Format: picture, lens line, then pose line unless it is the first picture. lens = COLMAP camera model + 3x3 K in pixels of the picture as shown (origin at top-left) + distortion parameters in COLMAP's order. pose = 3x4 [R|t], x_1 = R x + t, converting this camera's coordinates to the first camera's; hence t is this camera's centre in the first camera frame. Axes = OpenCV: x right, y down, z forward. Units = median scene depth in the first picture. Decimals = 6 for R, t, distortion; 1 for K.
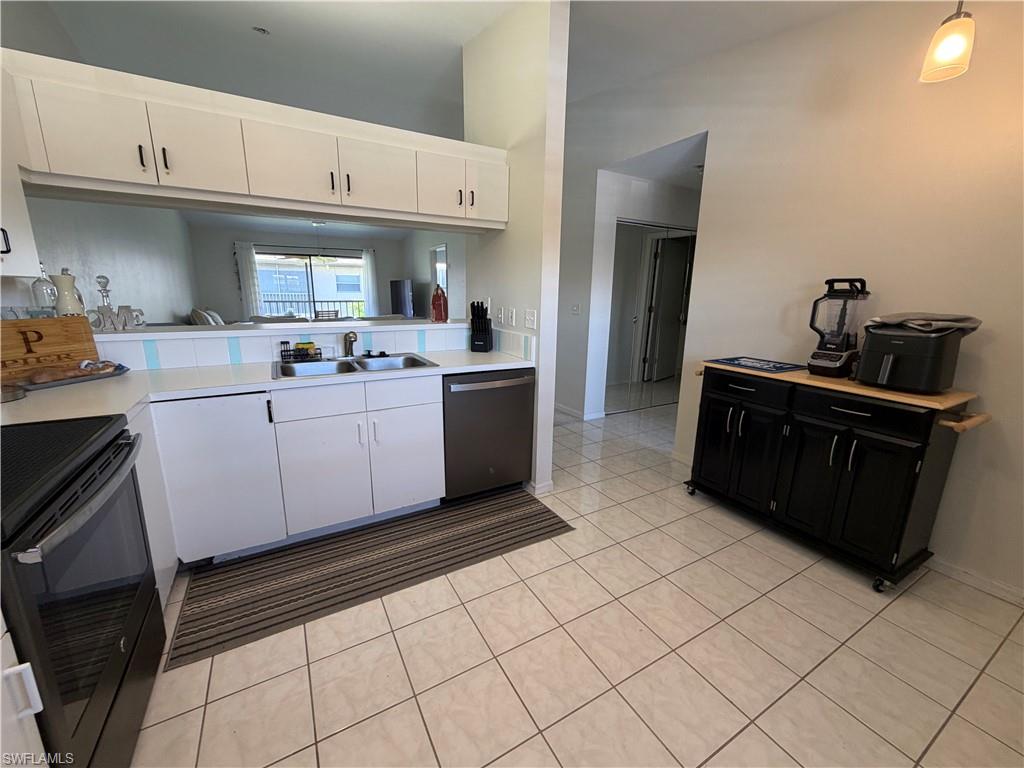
lens RADIAL K [[408.5, 0, 509.7], [0, 408.5, 382.5], [0, 0, 1]] dist [-0.001025, -0.000159]
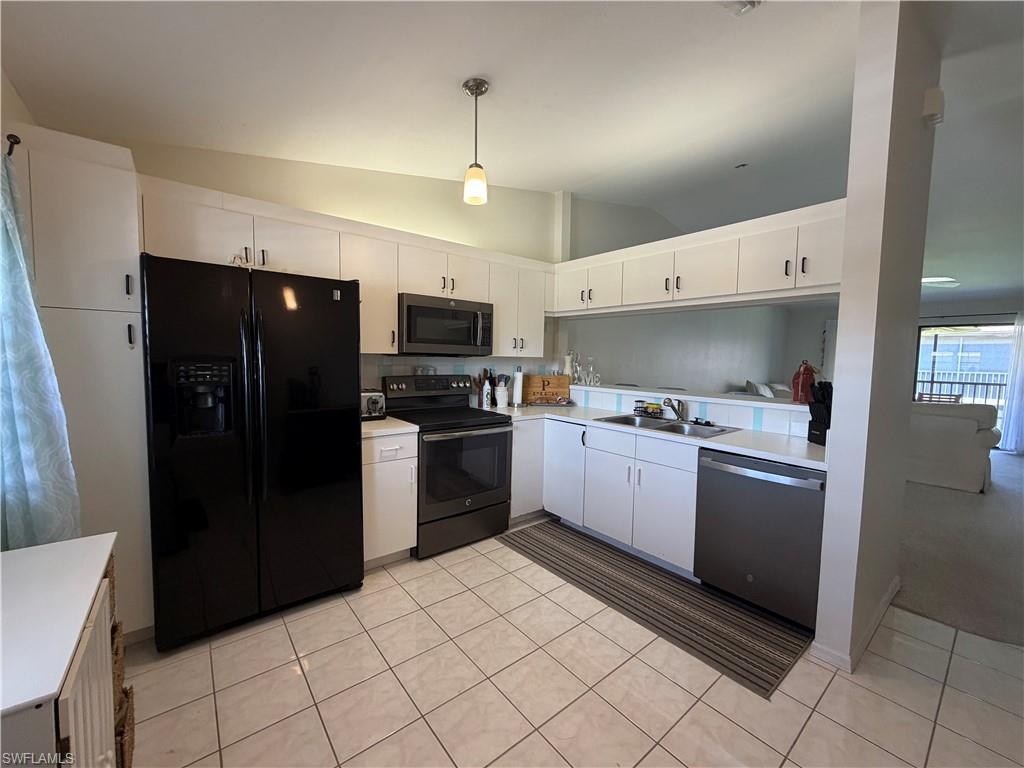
lens RADIAL K [[408.5, 0, 509.7], [0, 408.5, 382.5], [0, 0, 1]] dist [-0.001025, -0.000159]
pose [[0.161084, 0.053579, -0.985485, 0.799532], [-0.232285, 0.972534, 0.014907, -0.084114], [0.959216, 0.226512, 0.169105, 0.353011]]
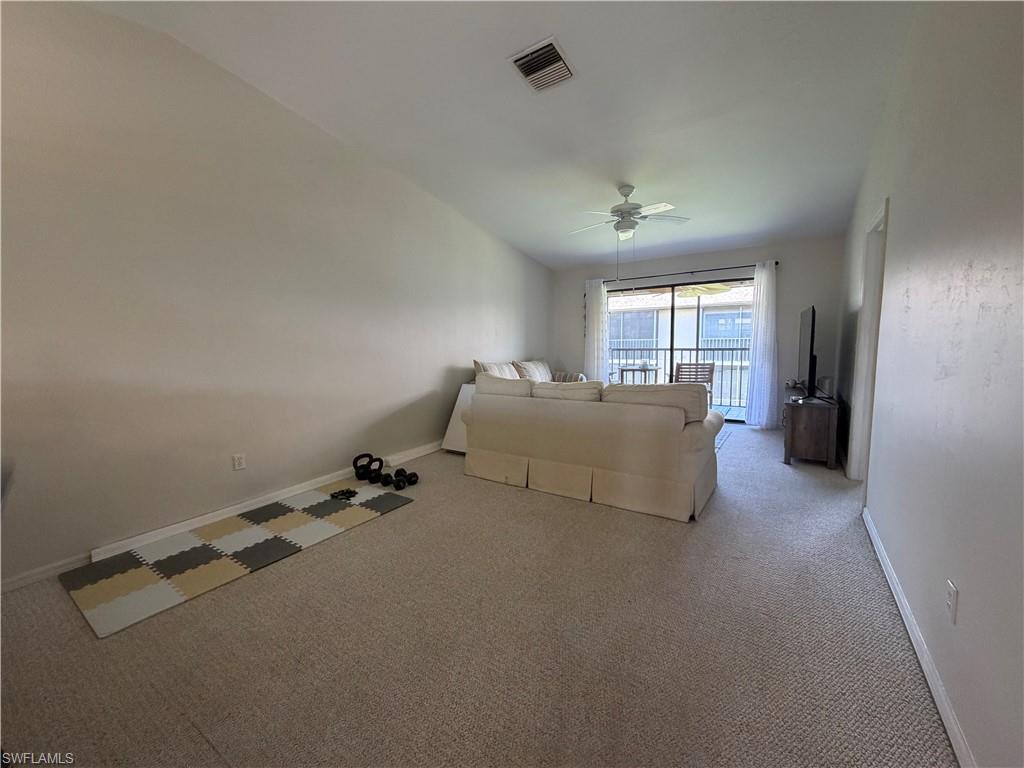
lens RADIAL K [[408.5, 0, 509.7], [0, 408.5, 382.5], [0, 0, 1]] dist [-0.001025, -0.000159]
pose [[0.442628, 0.073371, -0.893699, 0.104199], [-0.168610, 0.985679, -0.002586, -0.395640], [0.880711, 0.151831, 0.448660, 1.870343]]
